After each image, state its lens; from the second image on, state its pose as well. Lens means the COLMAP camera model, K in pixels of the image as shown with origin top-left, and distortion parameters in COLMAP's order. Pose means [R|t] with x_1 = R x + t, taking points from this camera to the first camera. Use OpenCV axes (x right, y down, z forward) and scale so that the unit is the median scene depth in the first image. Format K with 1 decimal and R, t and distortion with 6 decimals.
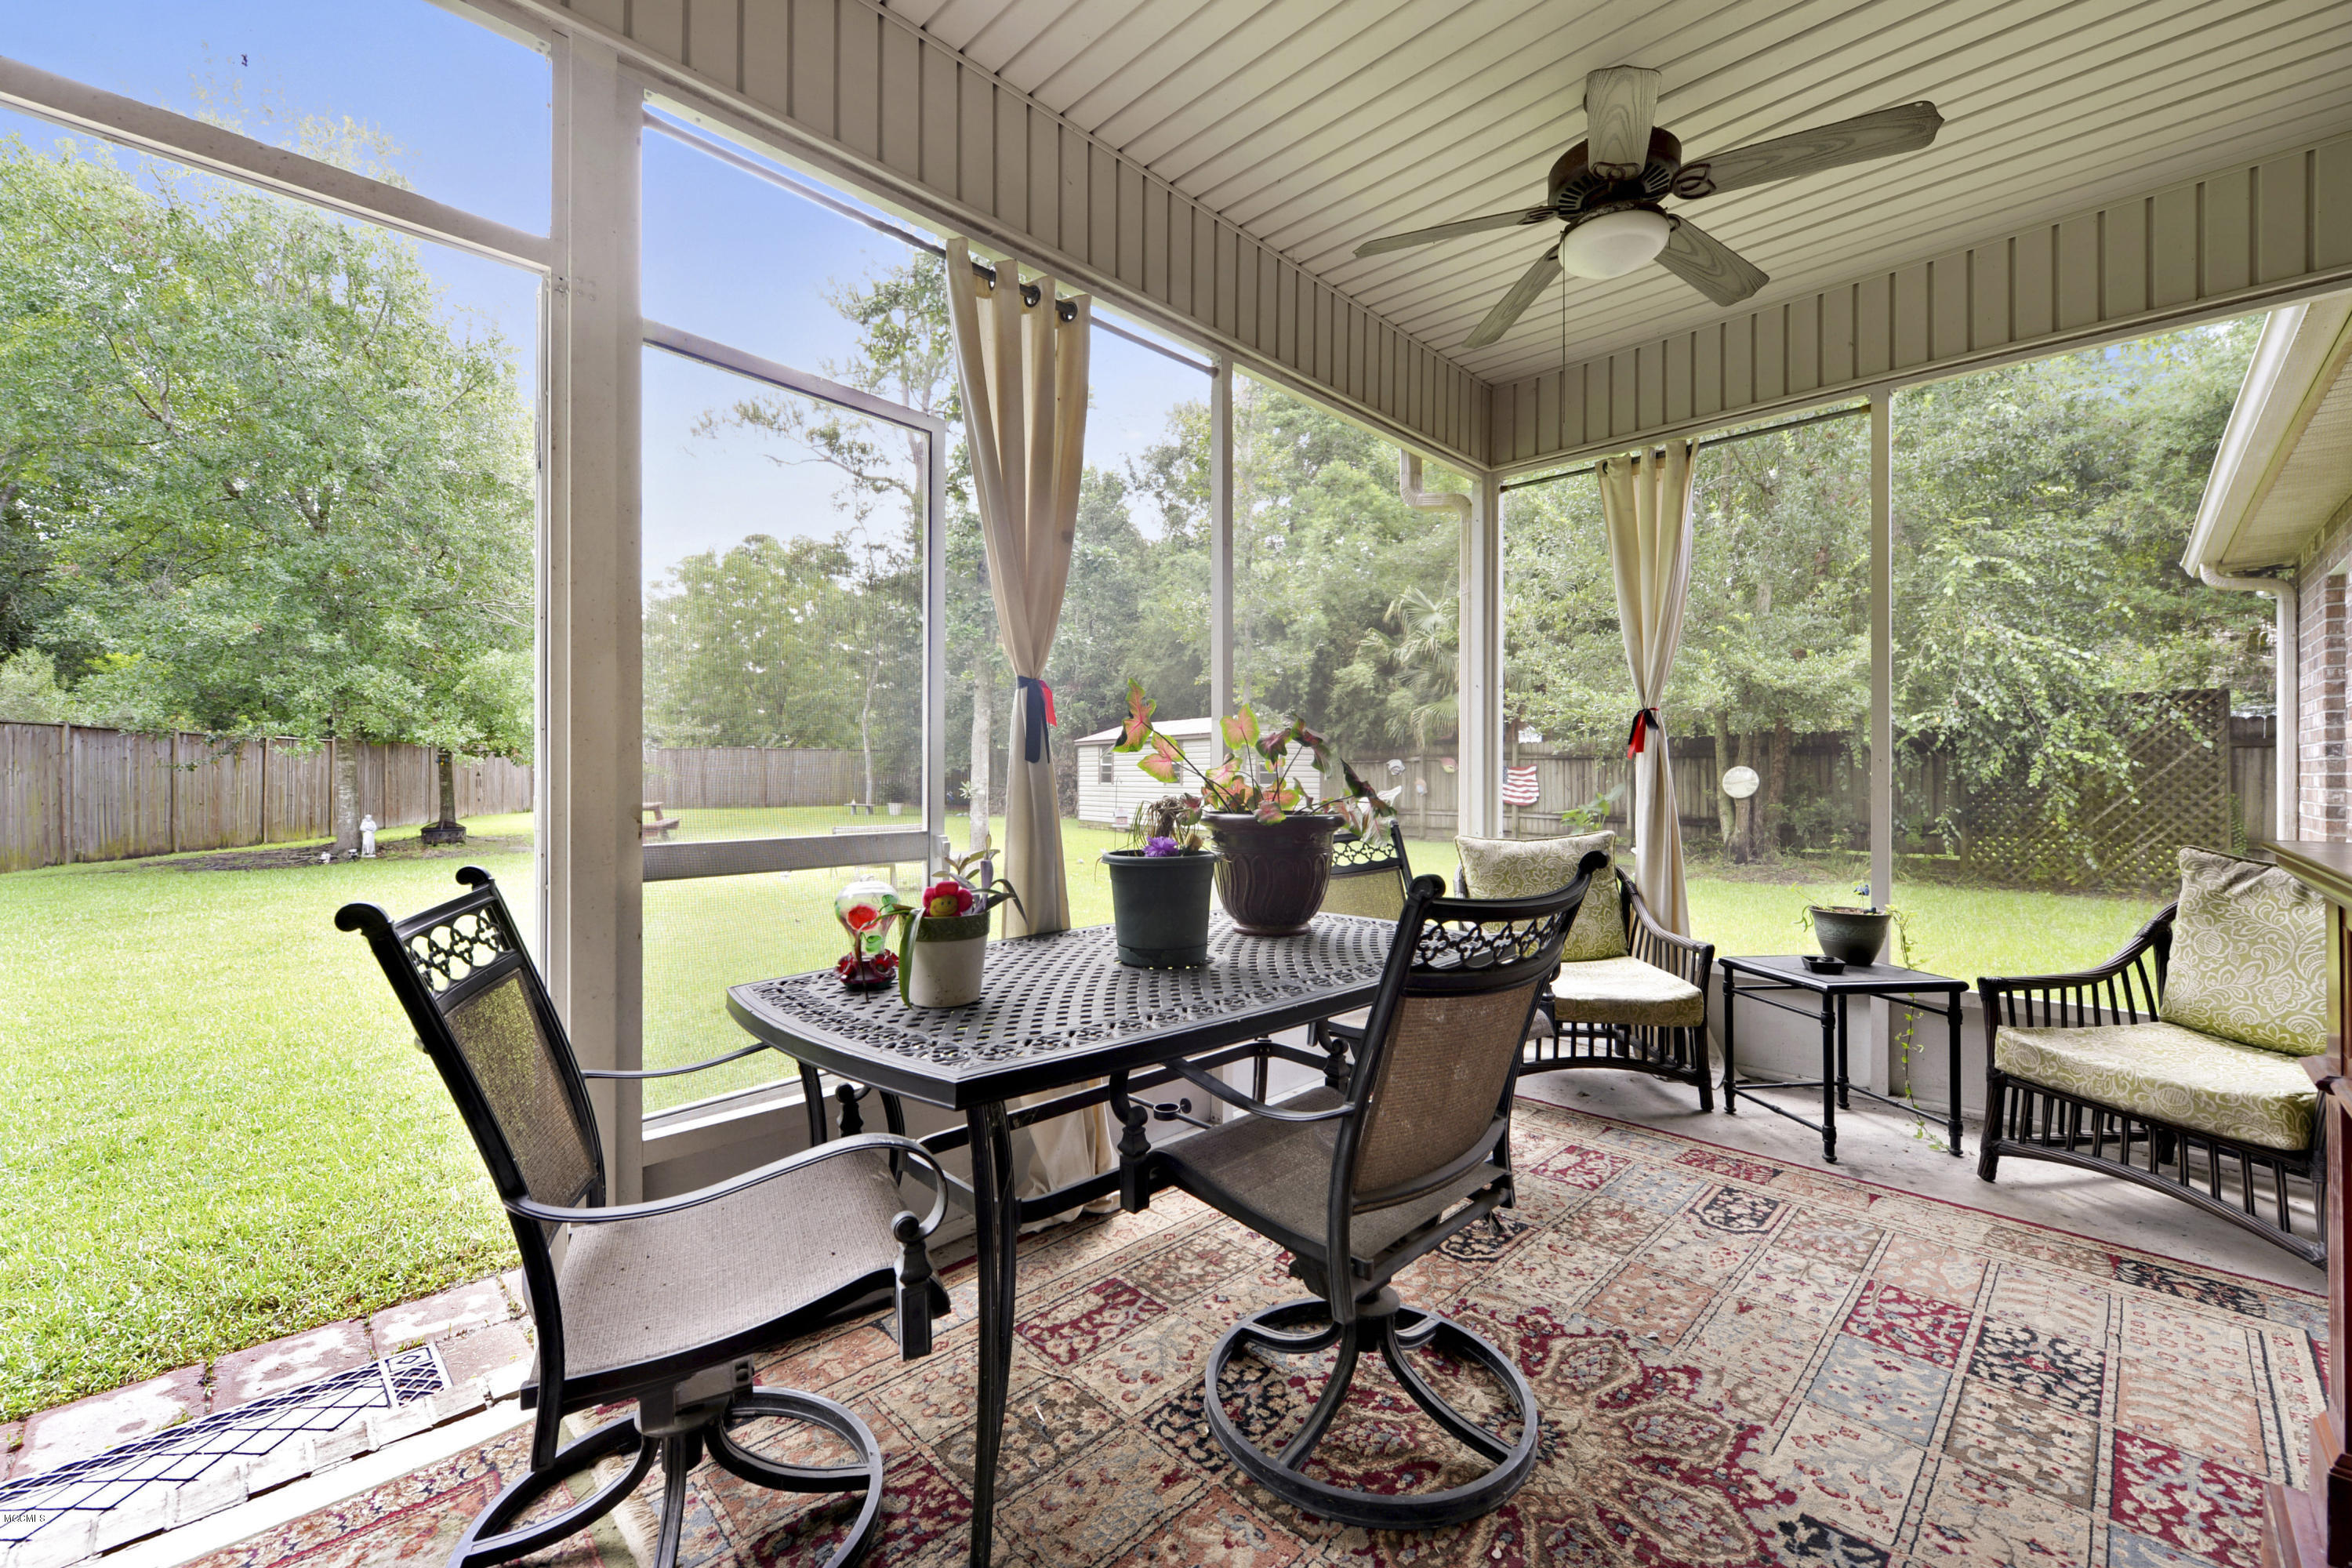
lens RADIAL K [[954.7, 0, 1182.7], [0, 954.7, 786.3], [0, 0, 1]] dist [-0.012244, -0.000464]
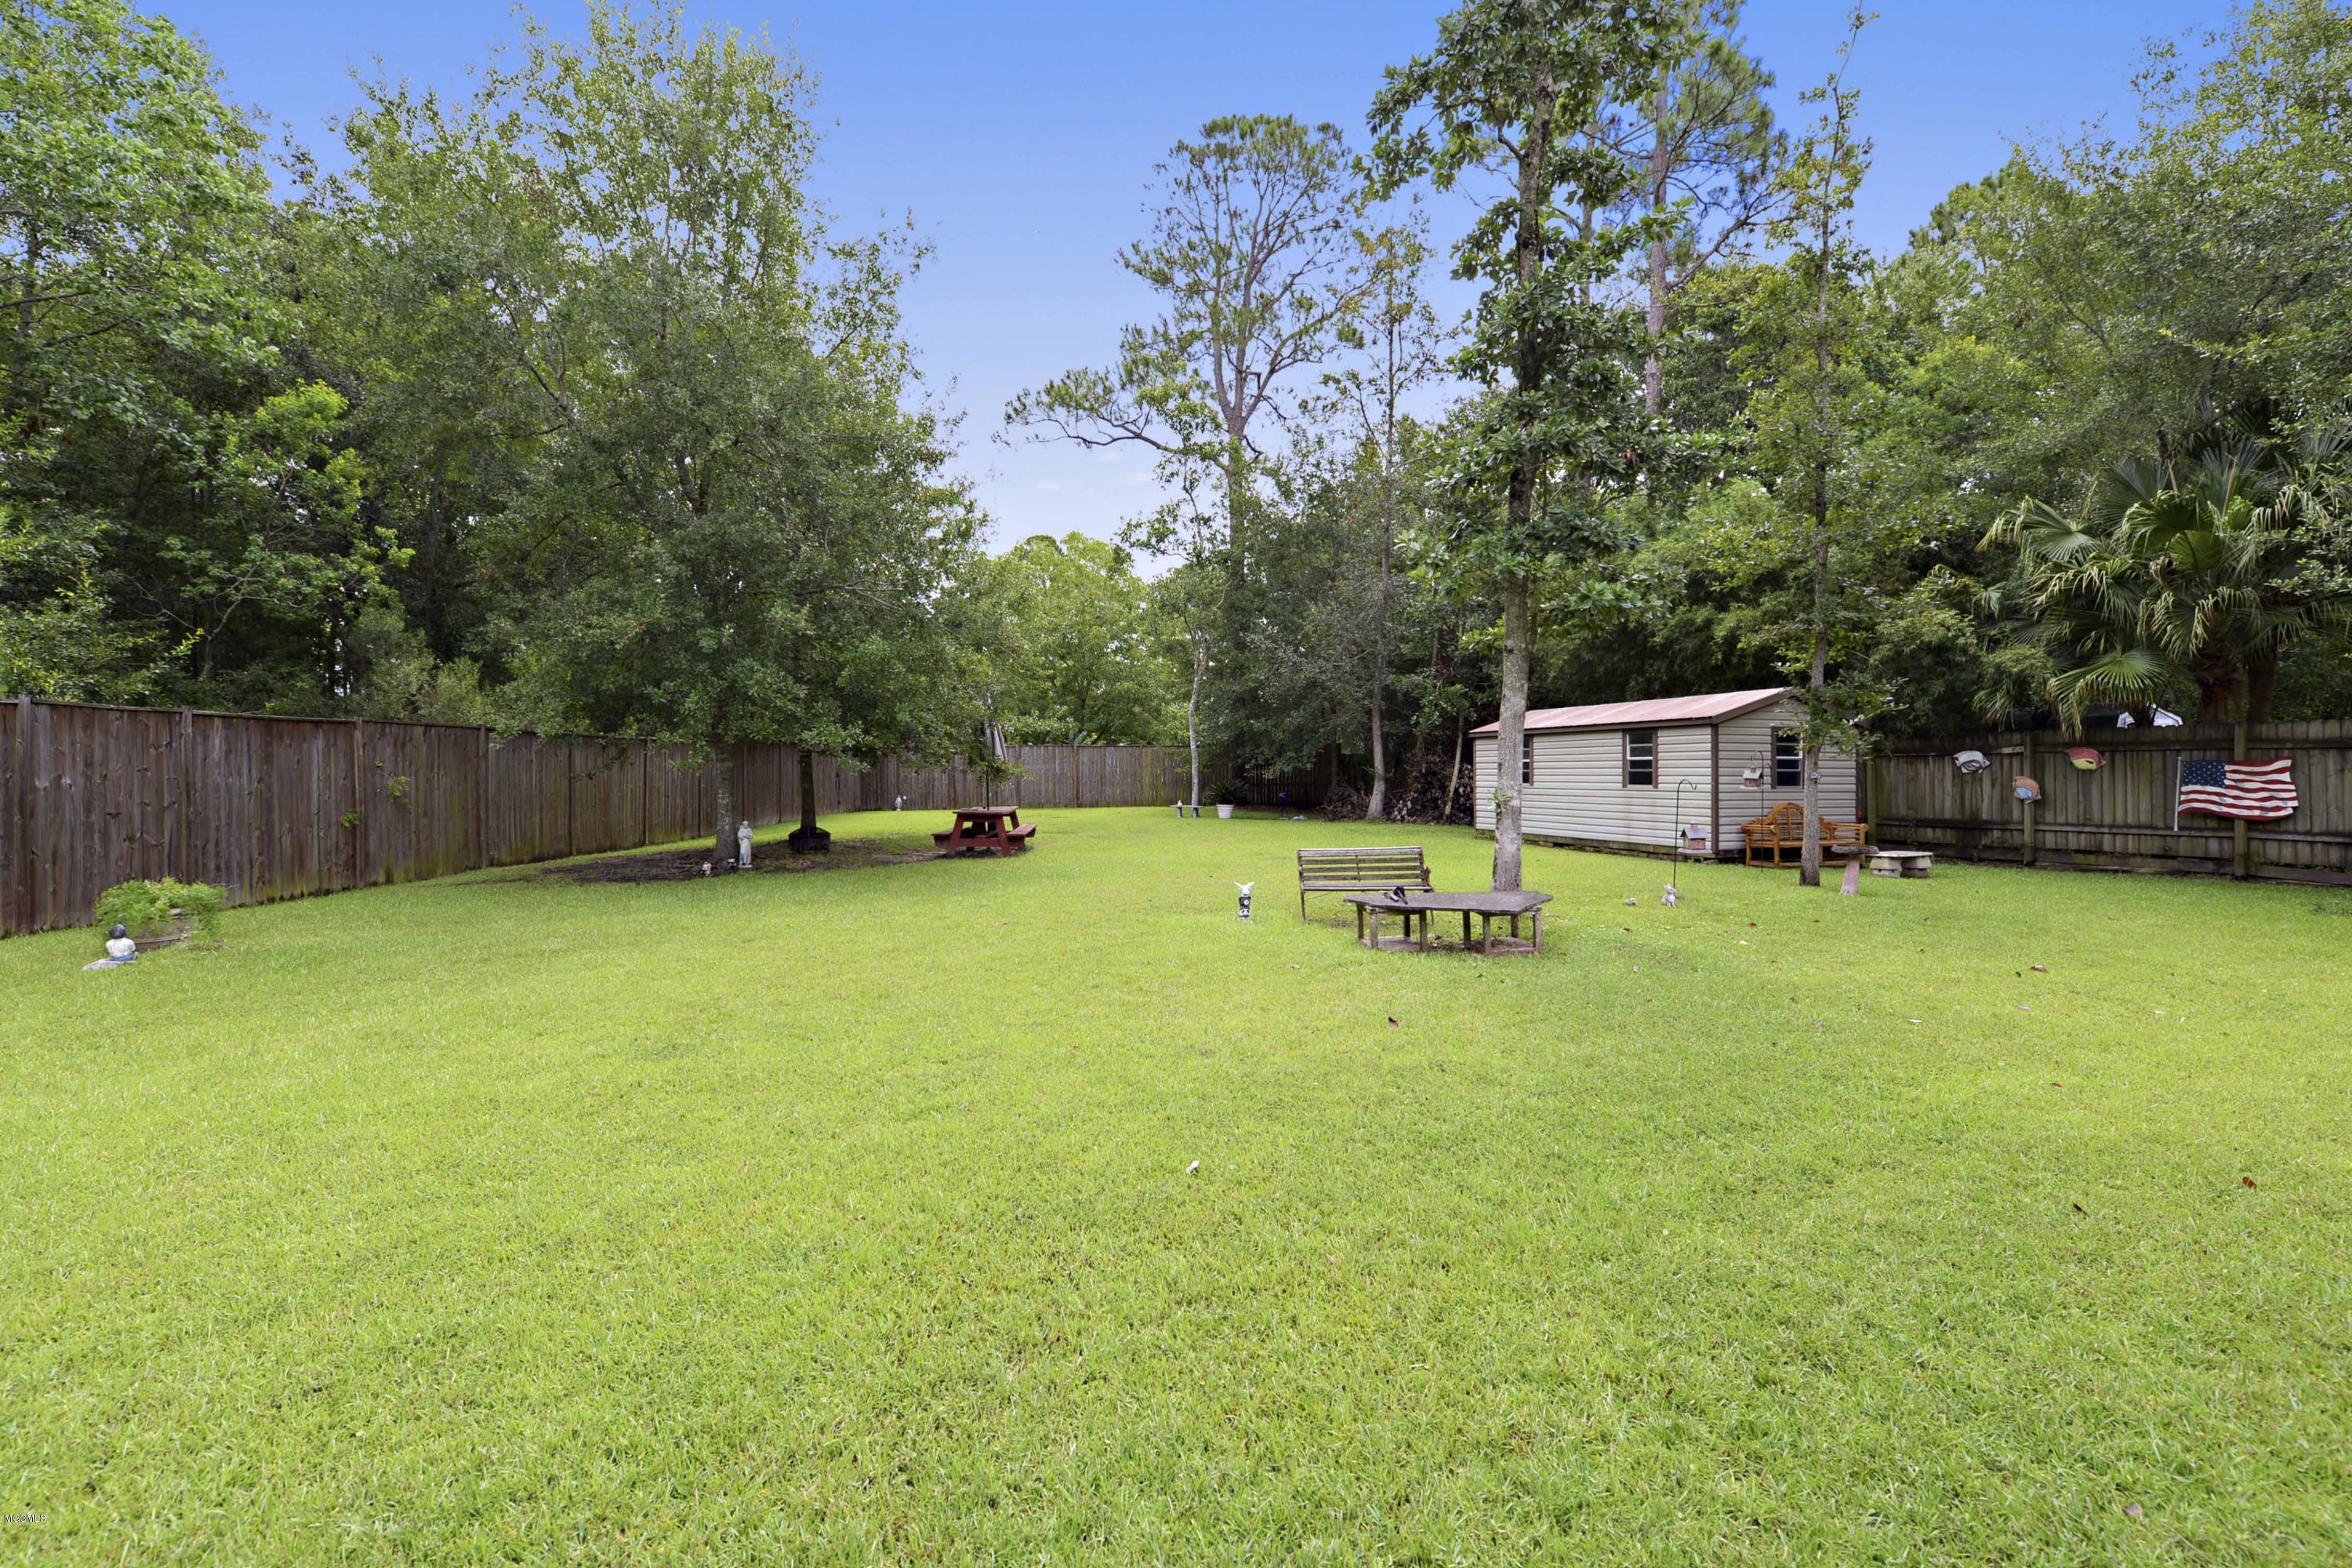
lens RADIAL K [[954.7, 0, 1171.2], [0, 954.7, 775.0], [0, 0, 1]] dist [-0.012244, -0.000464]
pose [[0.966542, -0.001972, -0.256502, -0.208253], [0.001212, 0.999994, -0.003122, -0.011114], [0.256506, 0.002707, 0.966539, 0.196917]]
